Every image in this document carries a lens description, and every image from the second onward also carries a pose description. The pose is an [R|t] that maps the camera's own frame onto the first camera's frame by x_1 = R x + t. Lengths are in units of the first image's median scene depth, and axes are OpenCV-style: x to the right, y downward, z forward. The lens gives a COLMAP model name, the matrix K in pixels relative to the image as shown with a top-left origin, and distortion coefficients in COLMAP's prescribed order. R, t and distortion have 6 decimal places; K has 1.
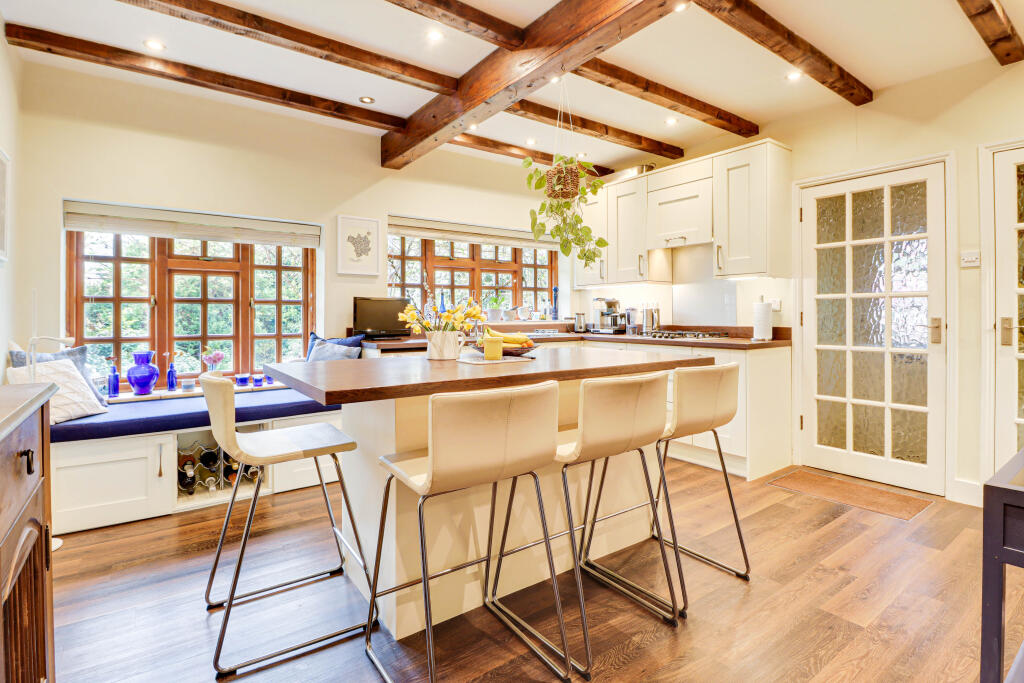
lens RADIAL K [[490.0, 0, 508.6], [0, 490.0, 315.9], [0, 0, 1]] dist [-0.000494, -0.015492]
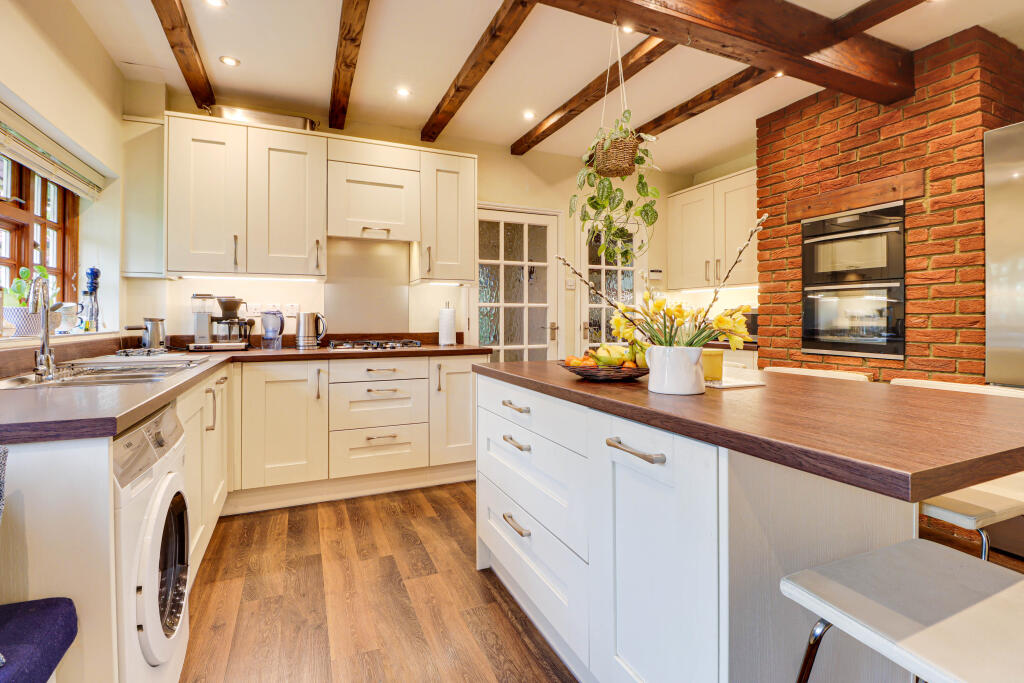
lens RADIAL K [[475.0, 0, 493.1], [0, 475.0, 316.9], [0, 0, 1]] dist [-0.000498, -0.000073]
pose [[0.238155, 0.004884, 0.971215, -0.427232], [0.001927, 0.999983, -0.005501, -0.004229], [-0.971225, 0.003182, 0.238142, 0.666057]]
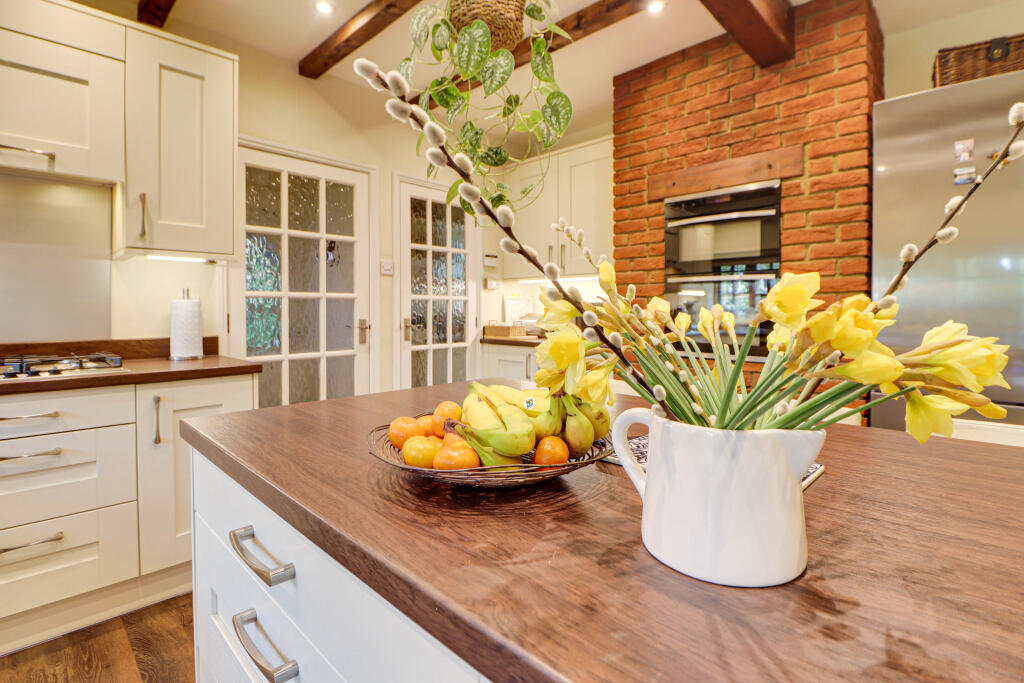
lens RADIAL K [[490.0, 0, 508.6], [0, 490.0, 315.9], [0, 0, 1]] dist [-0.000494, -0.015492]
pose [[-0.170686, -0.010436, 0.985270, -0.180400], [0.002874, 0.999934, 0.011089, -0.011594], [-0.985321, 0.004725, -0.170645, 0.692202]]
